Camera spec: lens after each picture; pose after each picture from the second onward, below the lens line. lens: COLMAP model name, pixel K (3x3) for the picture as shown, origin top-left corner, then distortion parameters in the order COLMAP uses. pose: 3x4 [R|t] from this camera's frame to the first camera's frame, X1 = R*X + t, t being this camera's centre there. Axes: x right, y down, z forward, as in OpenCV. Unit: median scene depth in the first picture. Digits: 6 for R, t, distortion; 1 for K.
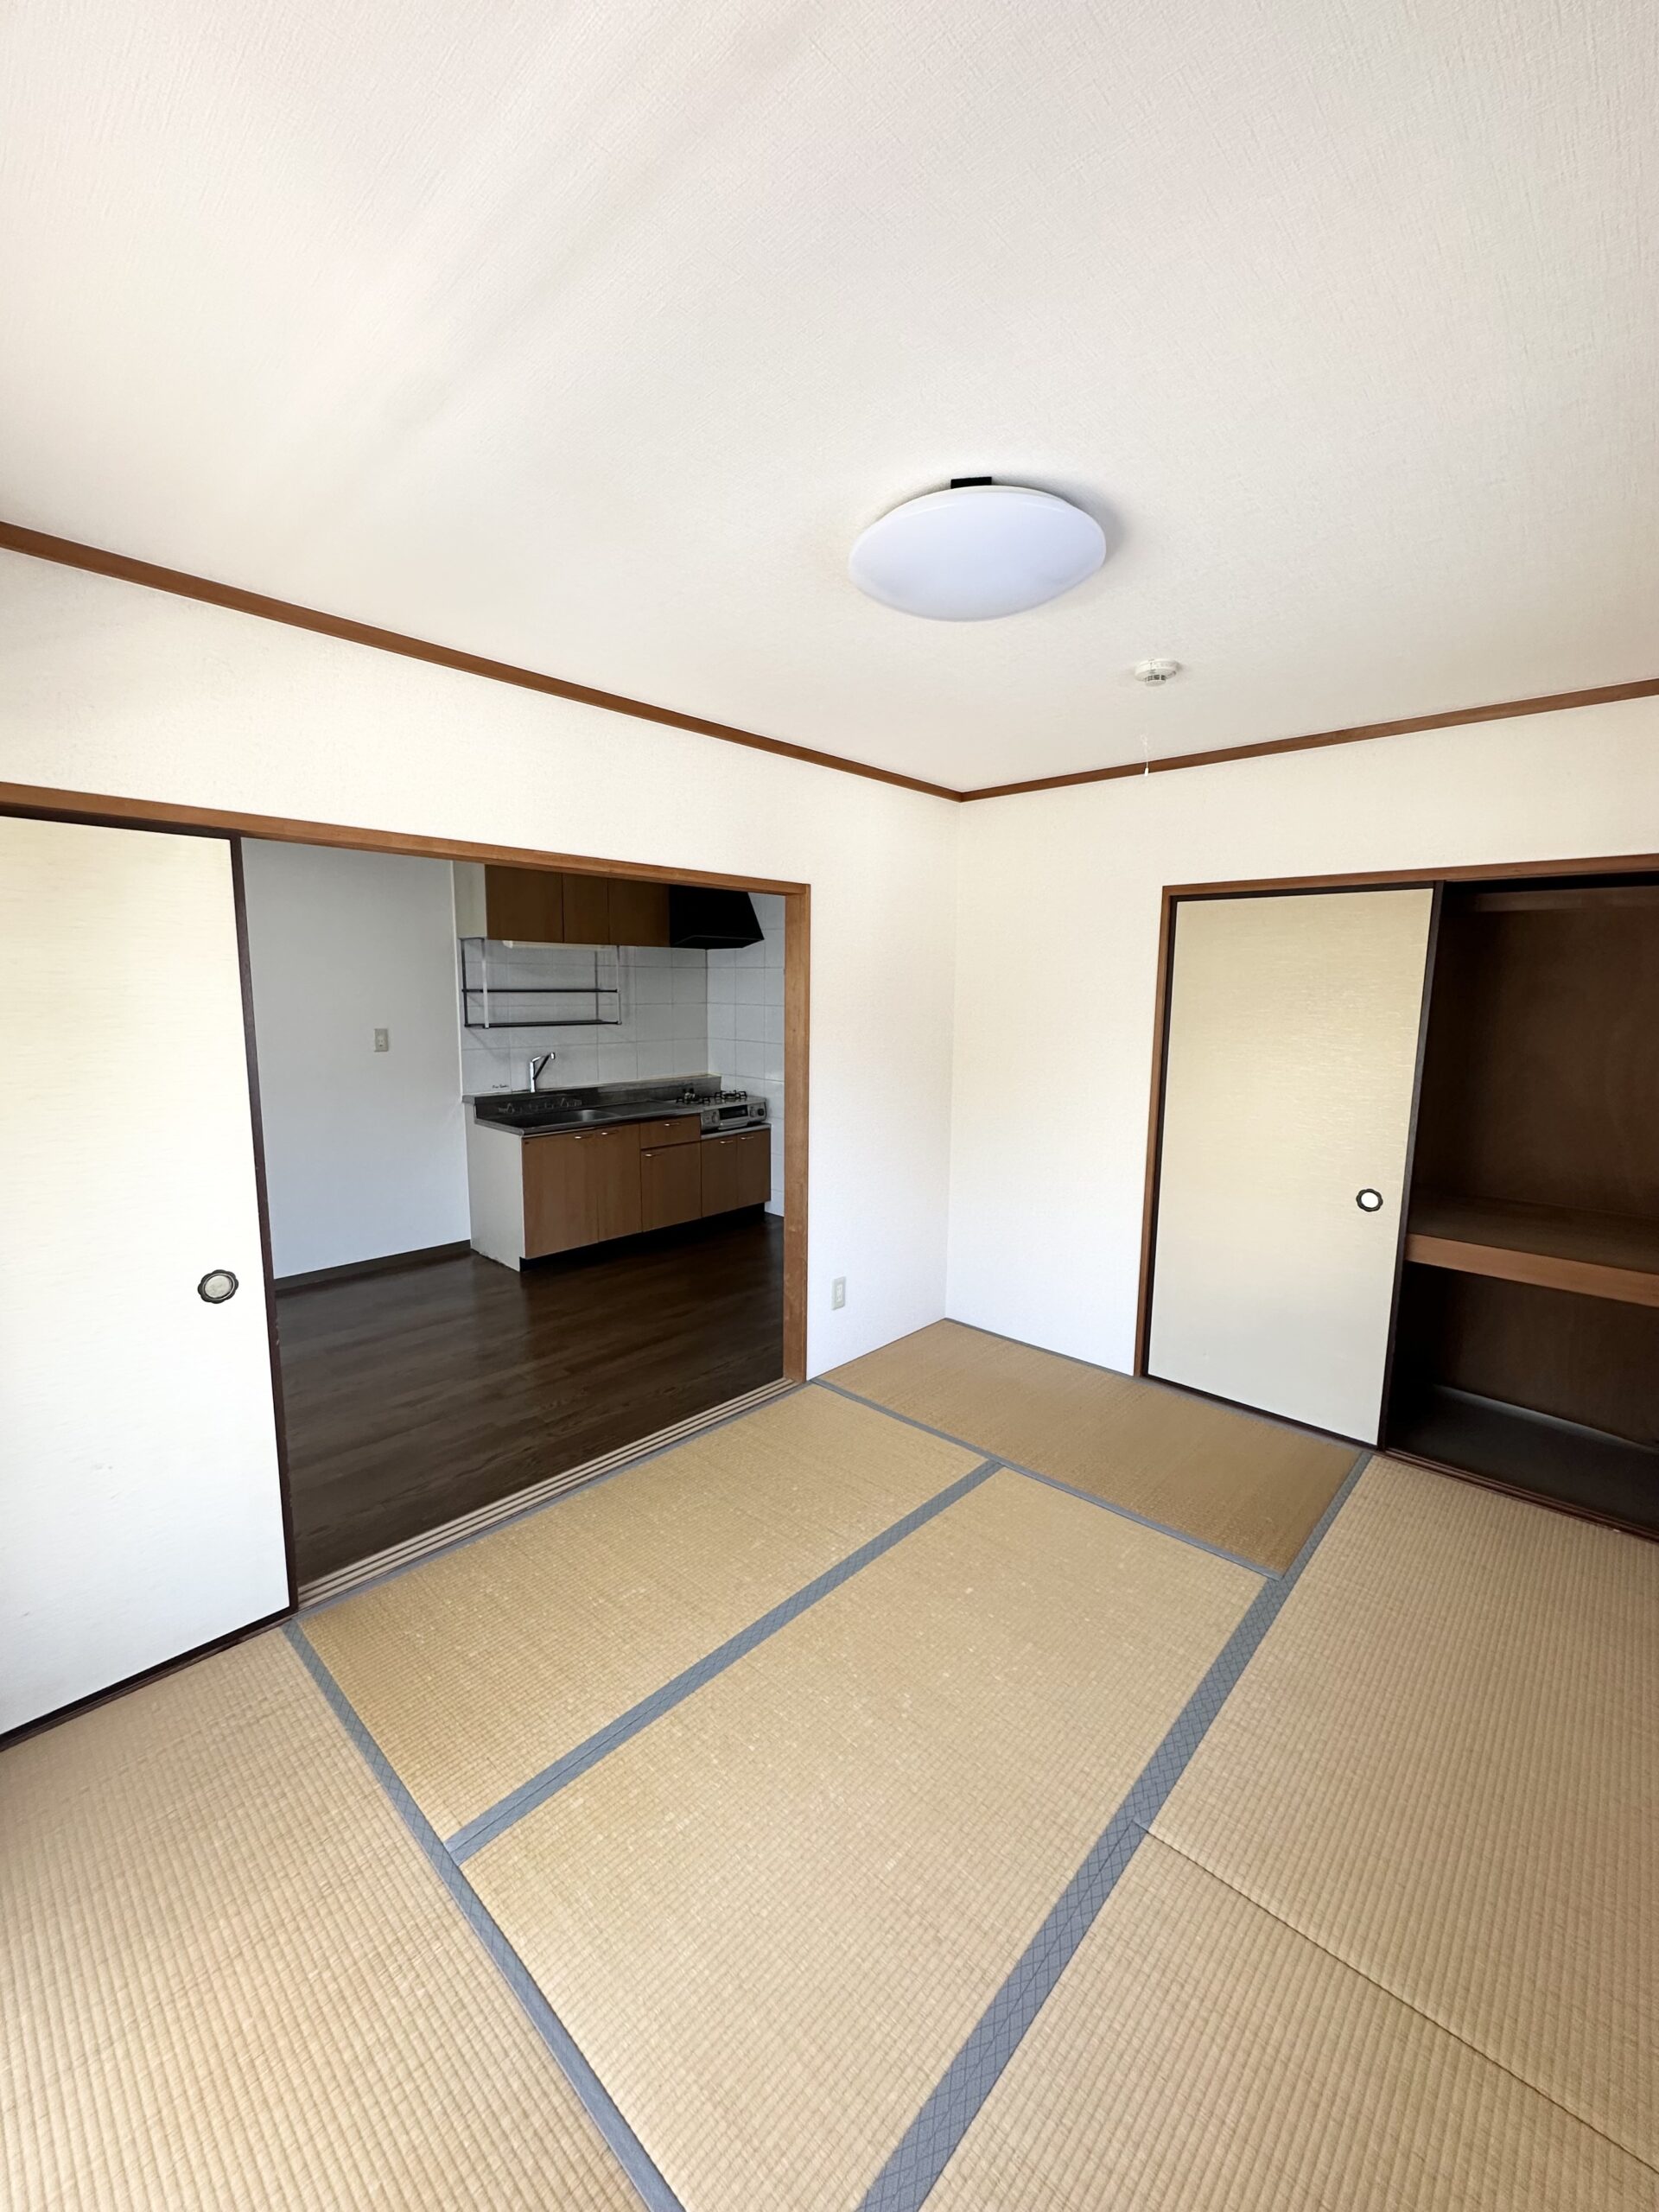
lens RADIAL K [[884.3, 0, 829.5], [0, 884.3, 1106.0], [0, 0, 1]] dist [-0.006897, 0.001488]
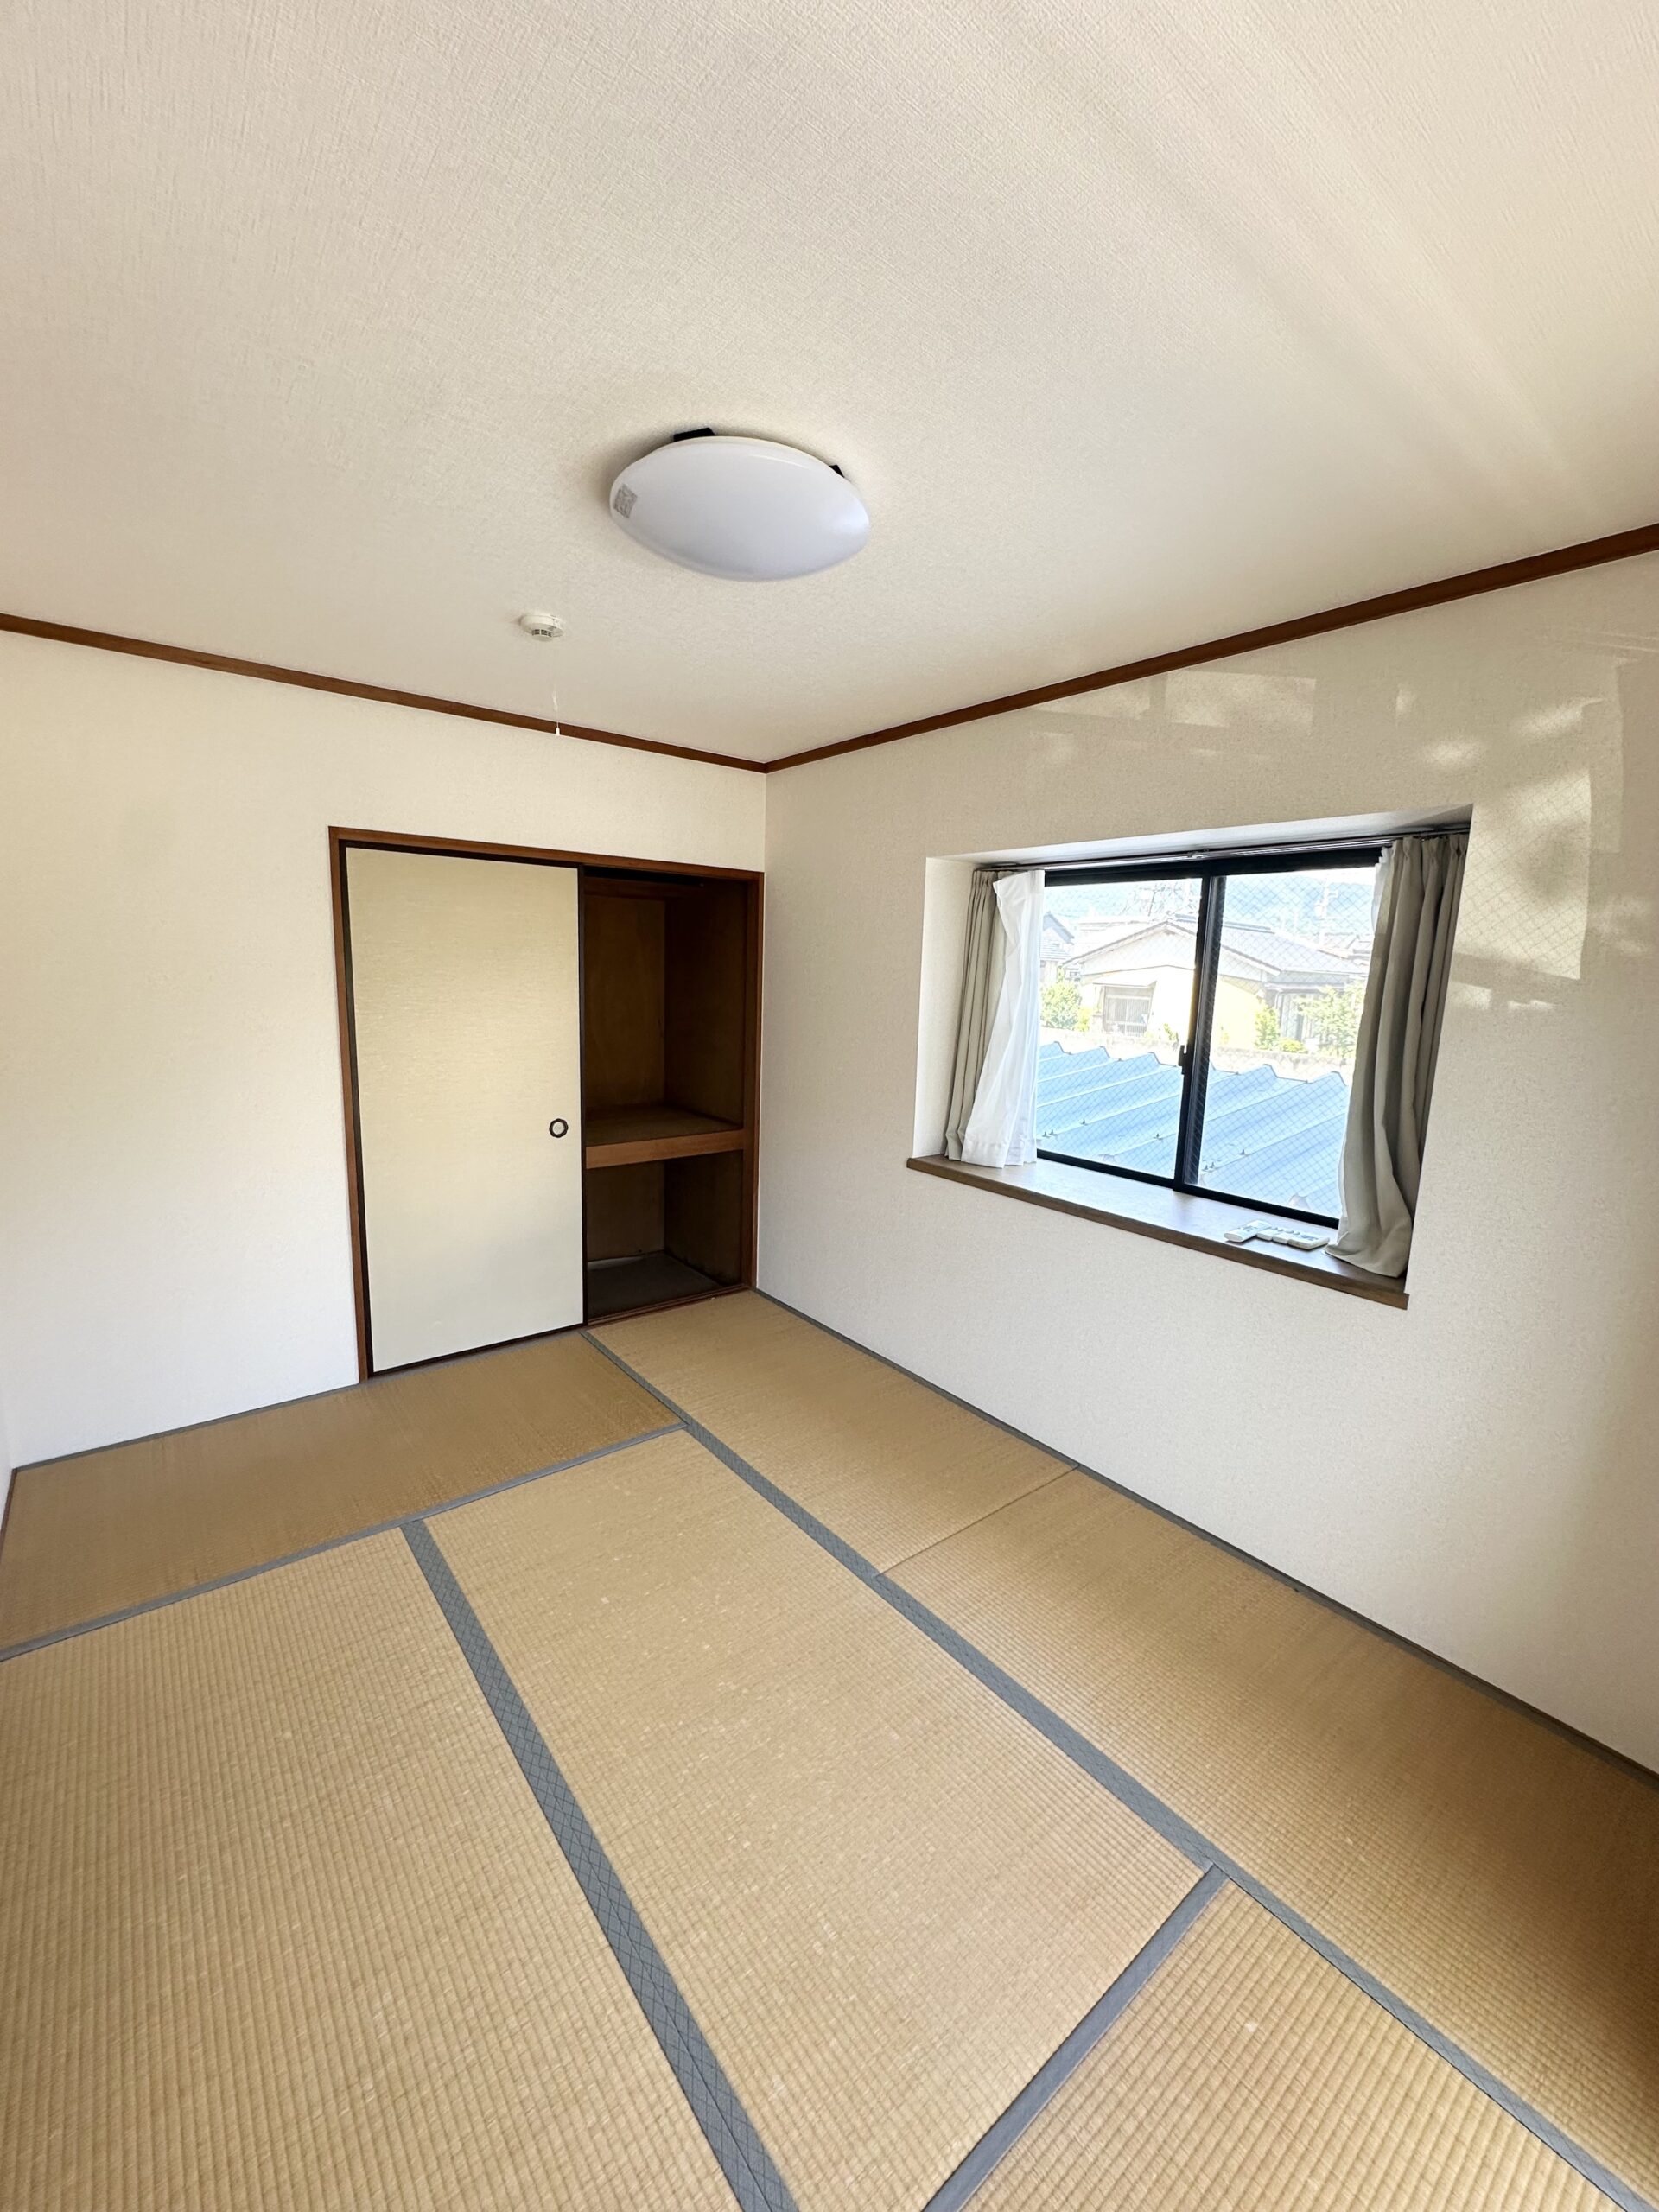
lens RADIAL K [[884.3, 0, 829.5], [0, 884.3, 1106.0], [0, 0, 1]] dist [-0.006897, 0.001488]
pose [[0.148216, -0.164942, 0.975103, -0.528051], [0.106723, 0.982903, 0.150039, -0.067400], [-0.983180, 0.081827, 0.163285, 0.477575]]
